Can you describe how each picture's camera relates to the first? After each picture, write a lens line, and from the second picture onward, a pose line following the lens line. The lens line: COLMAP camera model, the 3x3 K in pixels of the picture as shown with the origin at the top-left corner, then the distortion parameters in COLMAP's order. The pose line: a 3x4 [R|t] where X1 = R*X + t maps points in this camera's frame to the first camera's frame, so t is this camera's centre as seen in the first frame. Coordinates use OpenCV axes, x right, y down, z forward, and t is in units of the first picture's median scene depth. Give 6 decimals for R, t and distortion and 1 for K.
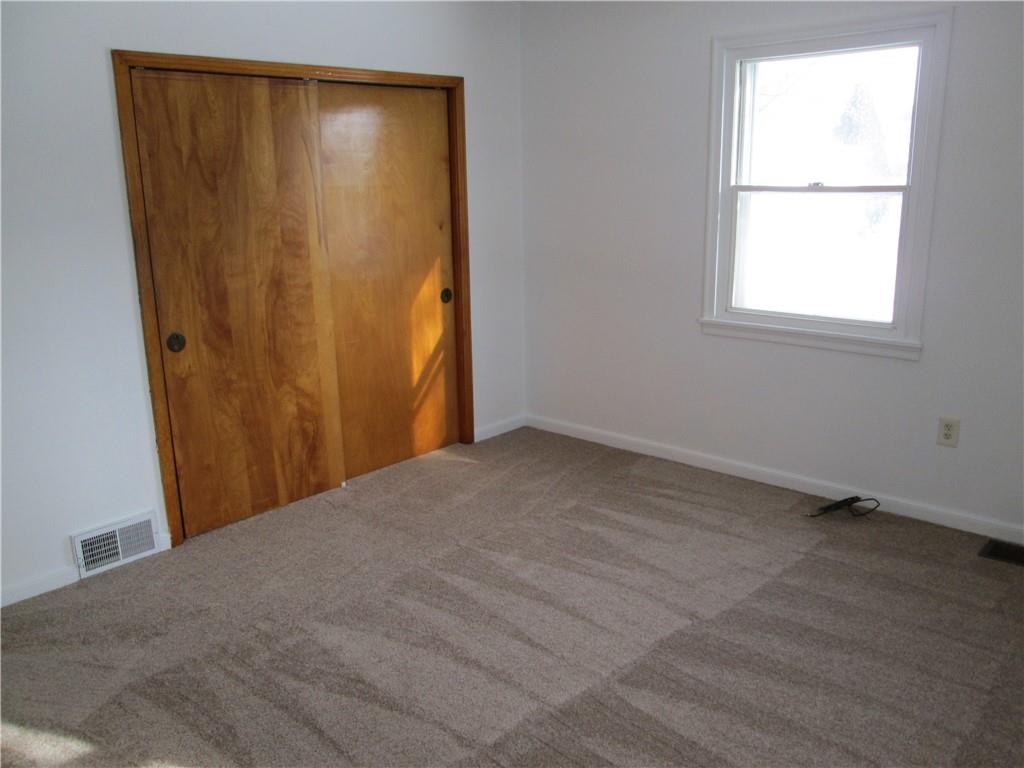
lens RADIAL K [[850.8, 0, 514.3], [0, 850.8, 387.5], [0, 0, 1]] dist [-0.035371, -0.004050]
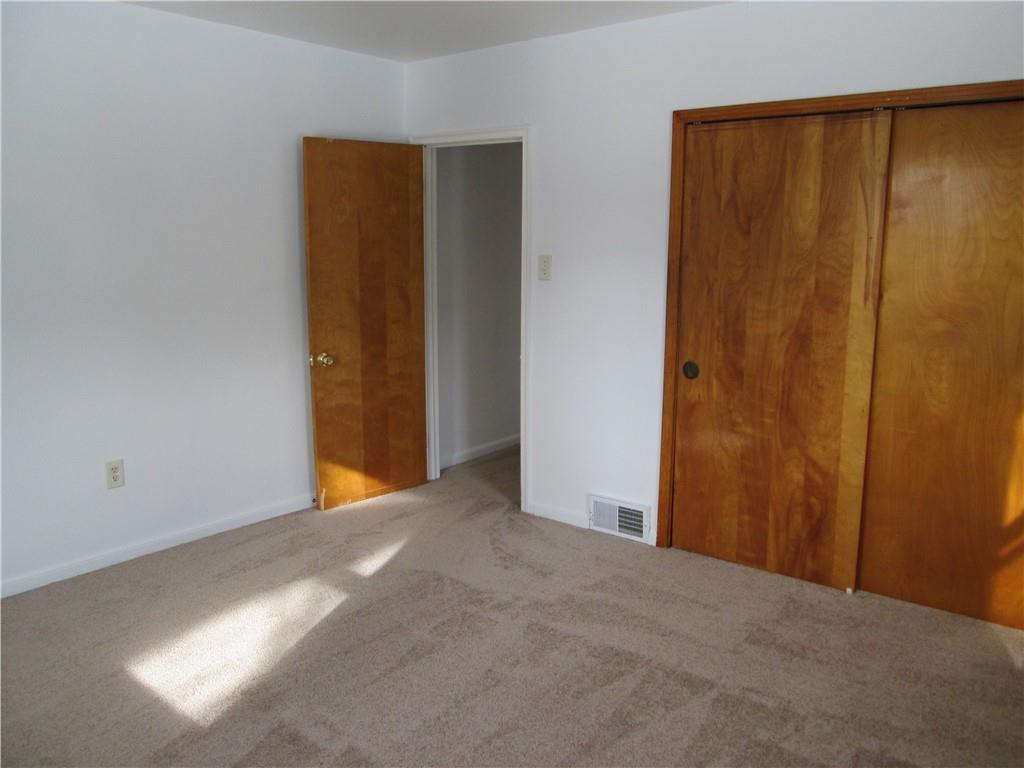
lens RADIAL K [[850.8, 0, 514.0], [0, 850.8, 380.7], [0, 0, 1]] dist [-0.035371, -0.004050]
pose [[0.055965, 0.202307, -0.977722, 0.632777], [-0.243417, 0.952473, 0.183149, -0.177497], [0.968306, 0.227744, 0.102550, 0.643755]]
